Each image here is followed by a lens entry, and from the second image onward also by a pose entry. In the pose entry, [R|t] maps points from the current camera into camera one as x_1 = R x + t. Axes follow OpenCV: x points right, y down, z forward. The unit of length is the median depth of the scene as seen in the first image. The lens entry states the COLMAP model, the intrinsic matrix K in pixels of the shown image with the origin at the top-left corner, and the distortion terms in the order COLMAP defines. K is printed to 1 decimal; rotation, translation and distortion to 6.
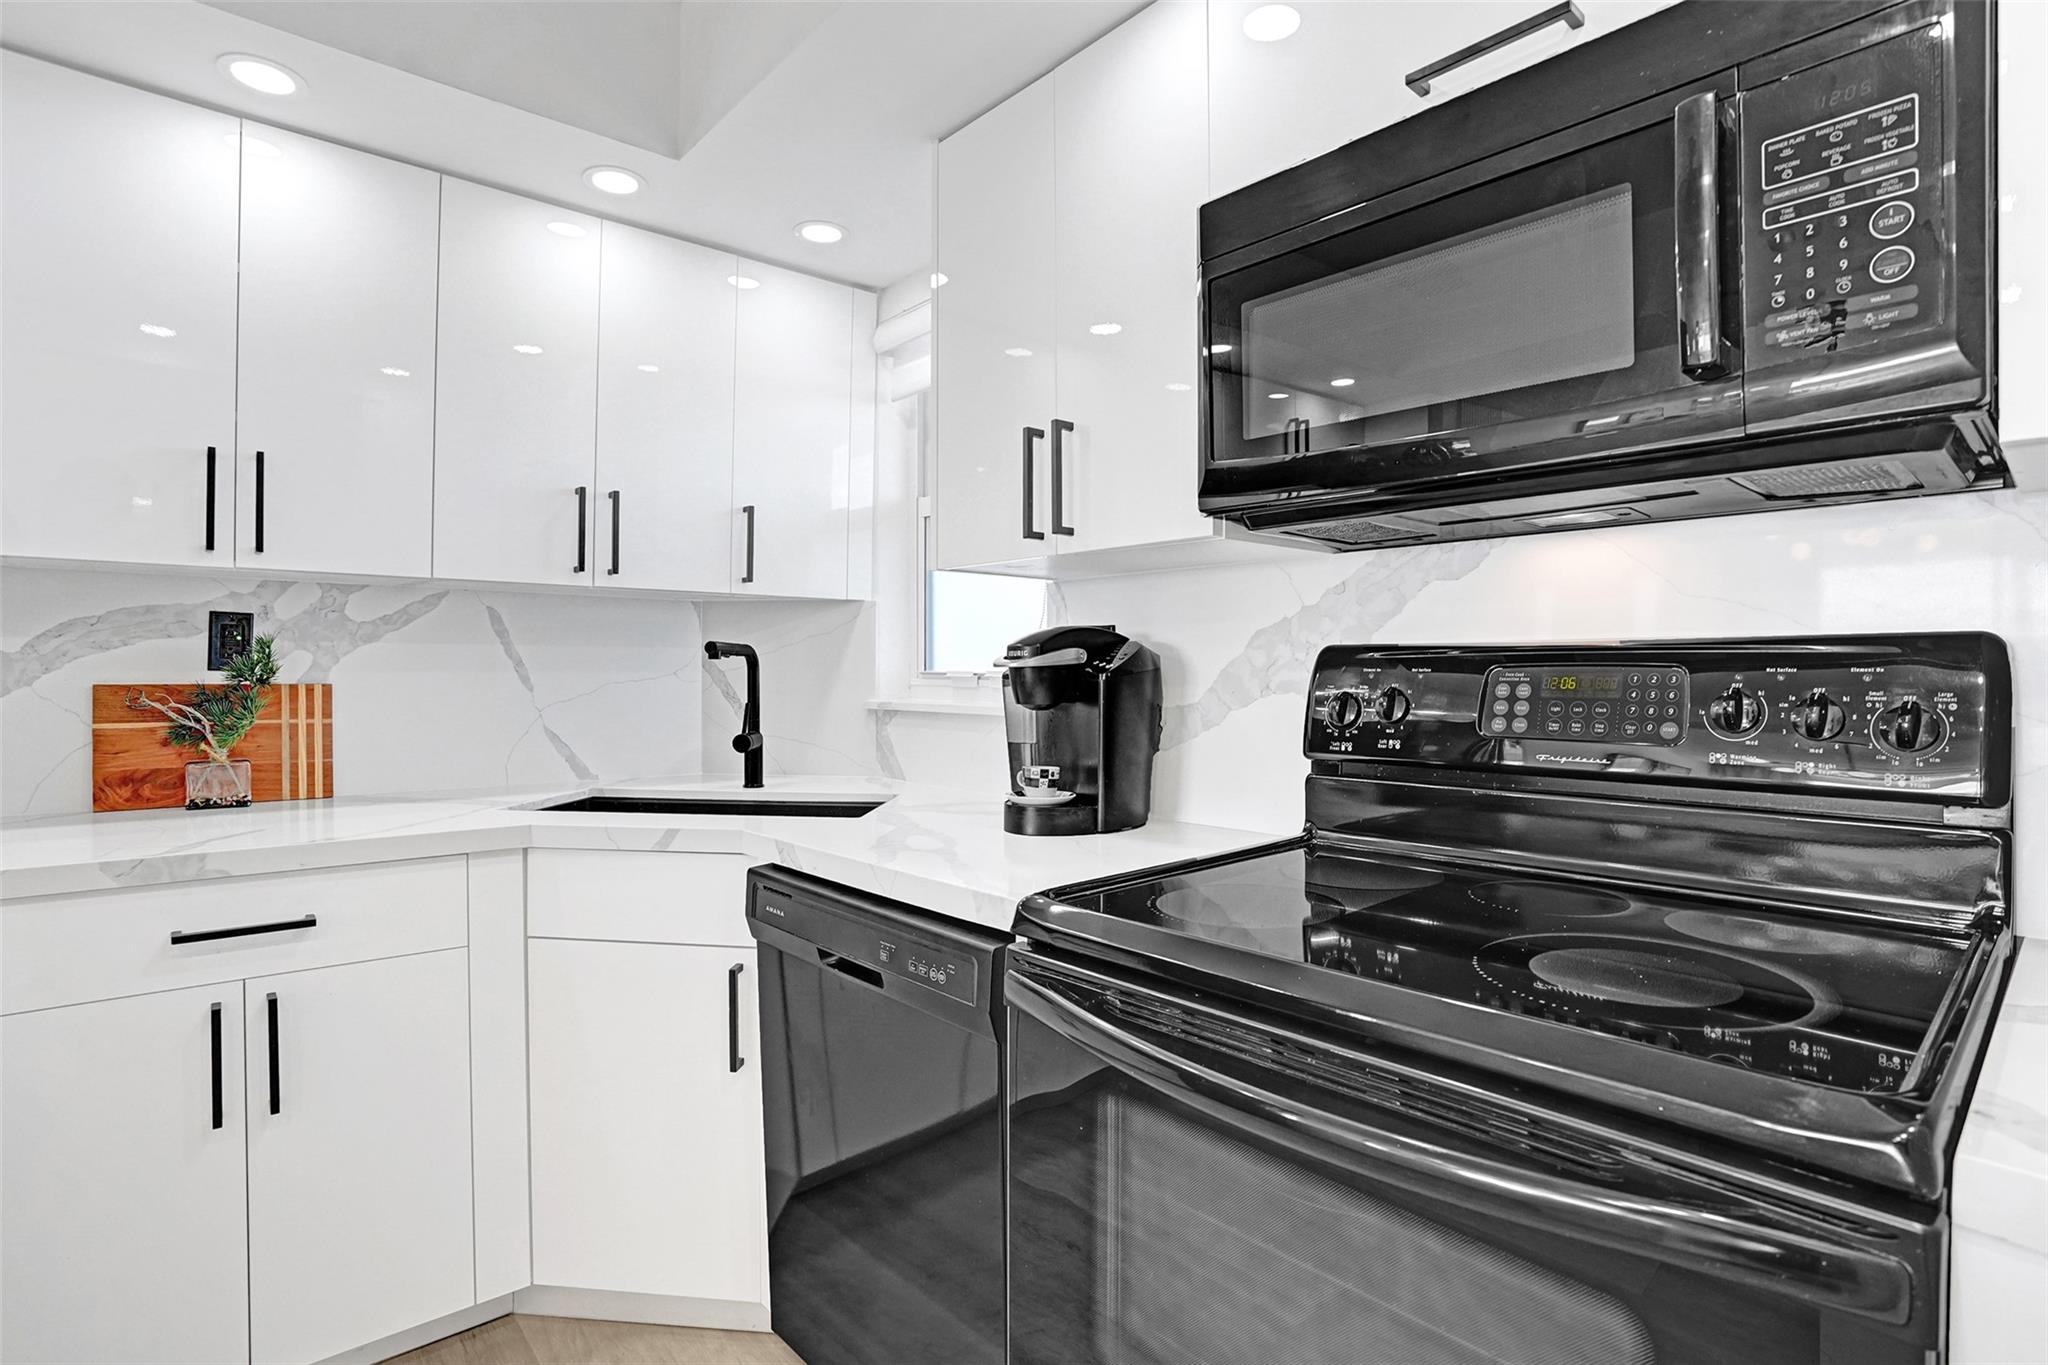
lens RADIAL K [[1000.7, 0, 1020.4], [0, 1000.7, 680.2], [0, 0, 1]] dist [-0.068201, 0.026943]
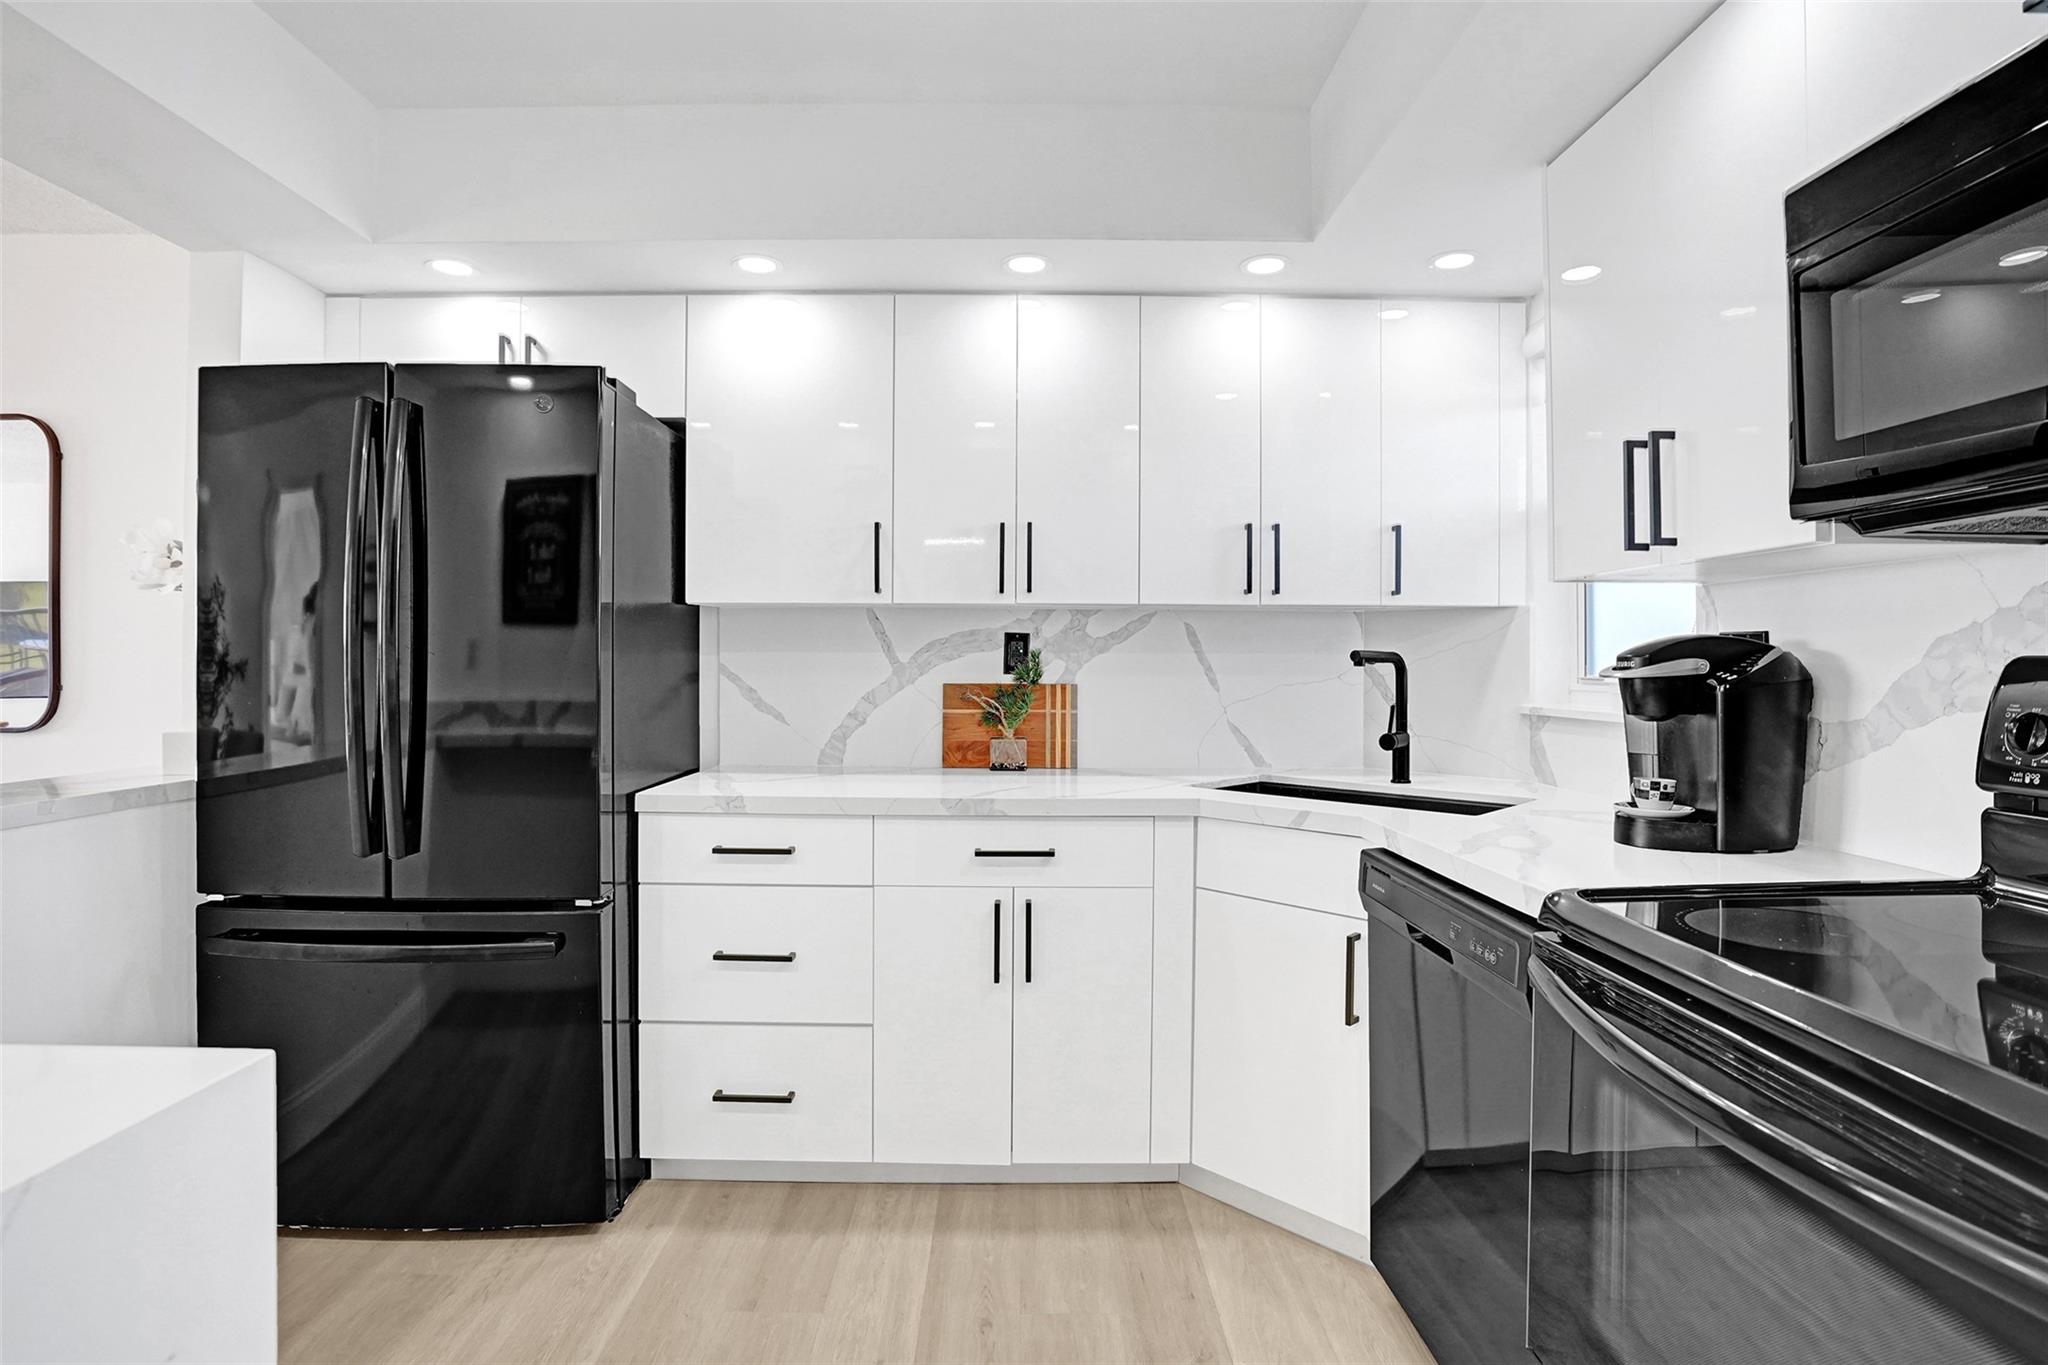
lens RADIAL K [[1011.3, 0, 1021.1], [0, 1011.3, 660.0], [0, 0, 1]] dist [-0.081224, 0.042111]
pose [[0.759658, -0.003180, -0.650315, 0.173673], [-0.006949, 0.999891, -0.013007, -0.013171], [0.650286, 0.014400, 0.759553, -0.138787]]
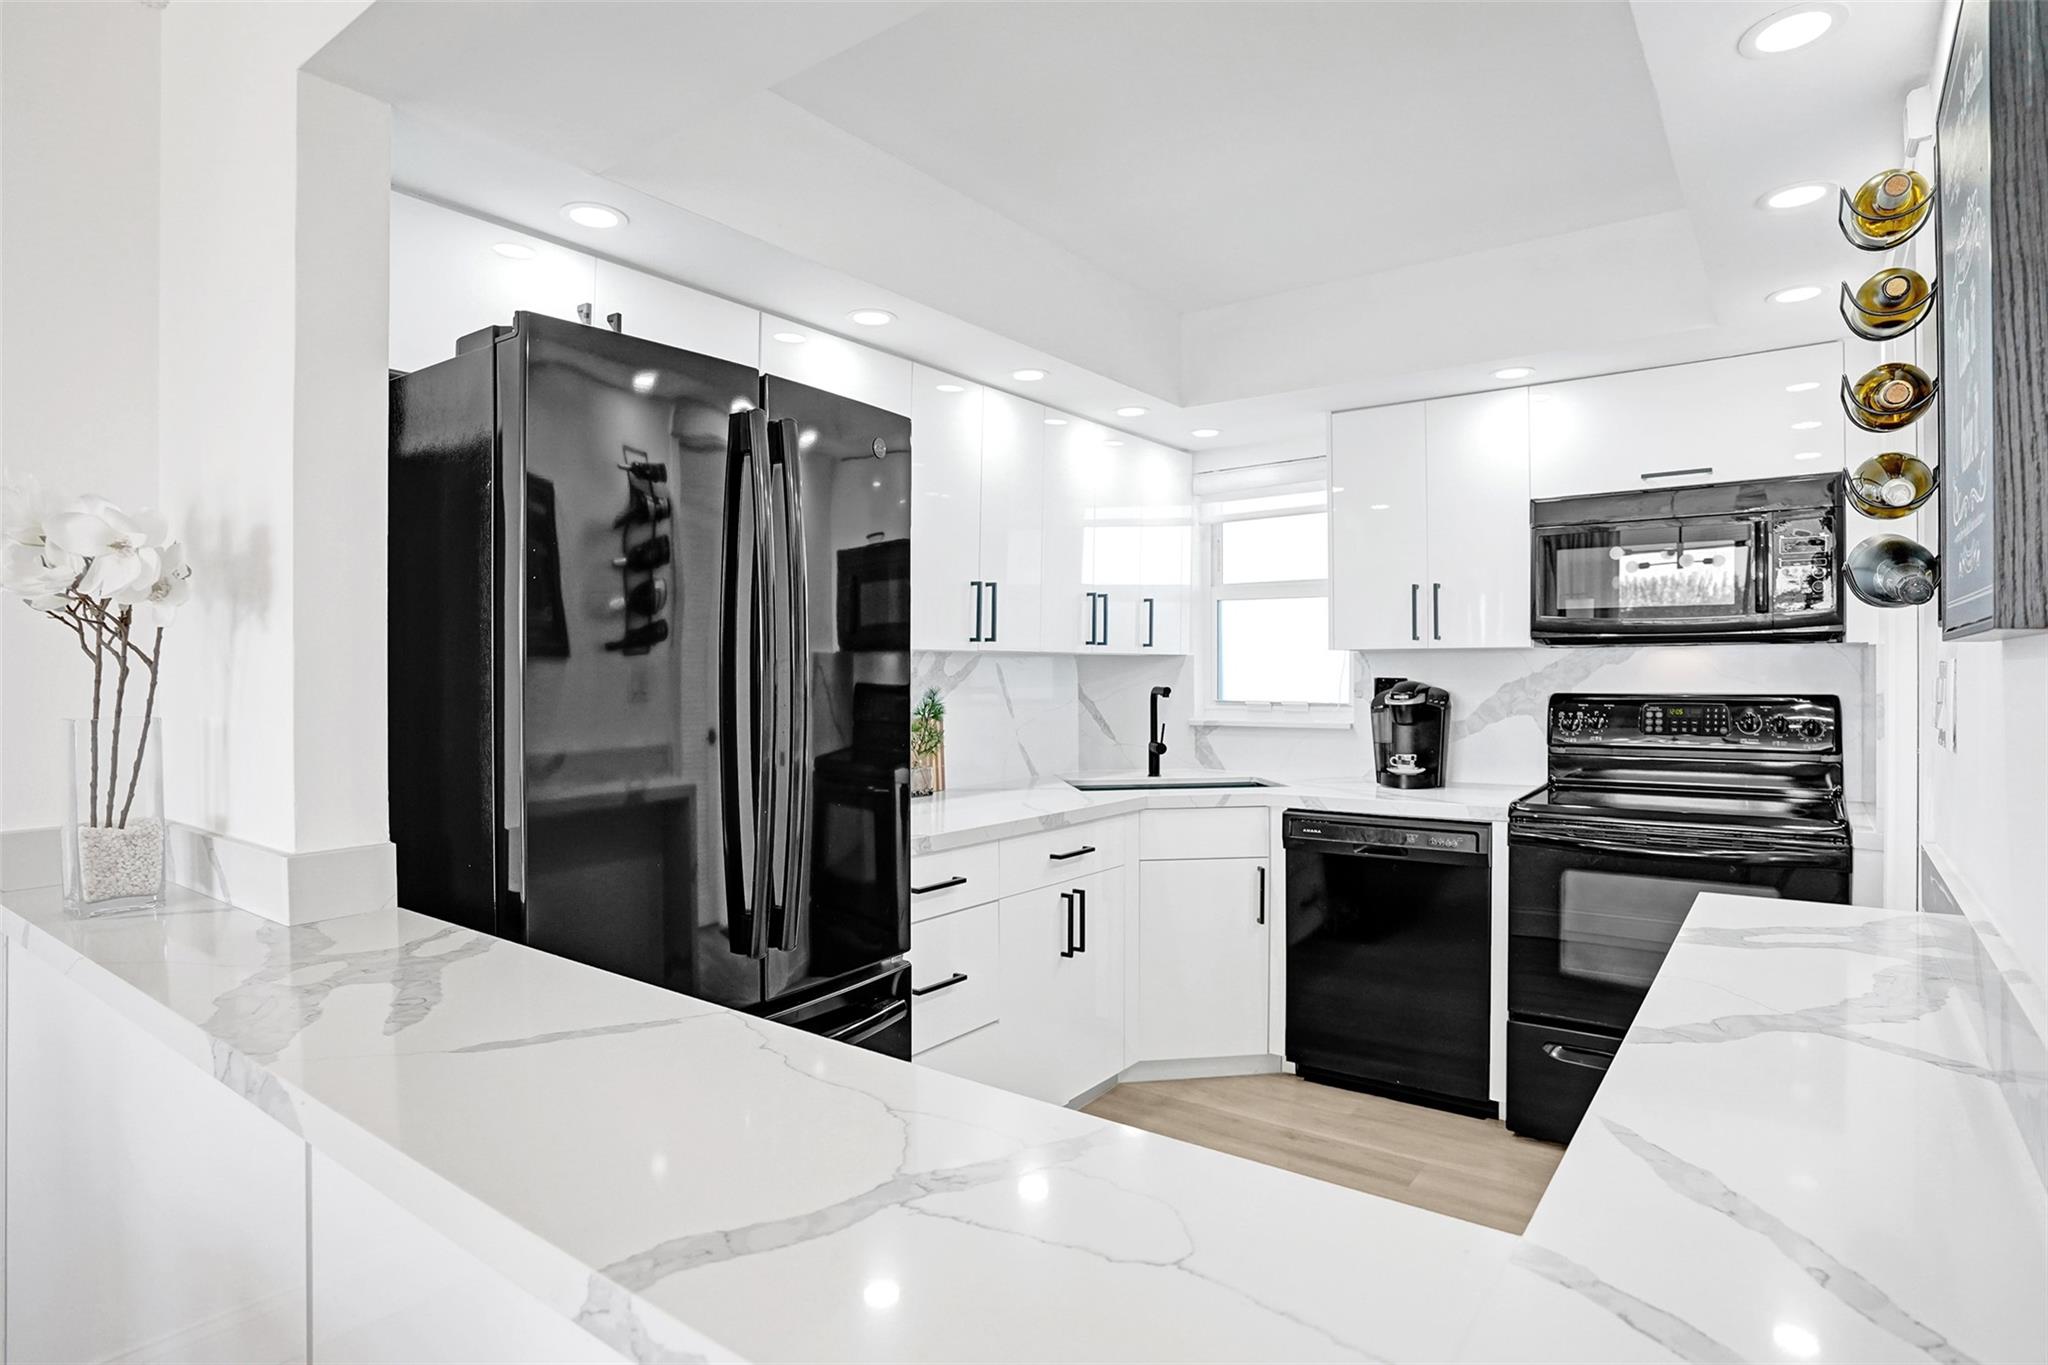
lens RADIAL K [[1086.4, 0, 1026.7], [0, 1086.4, 681.1], [0, 0, 1]] dist [-0.062367, 0.018635]
pose [[0.975060, -0.009021, 0.221759, -1.151669], [0.009112, 0.999958, 0.000614, -0.064029], [-0.221756, 0.001422, 0.975101, -0.869073]]
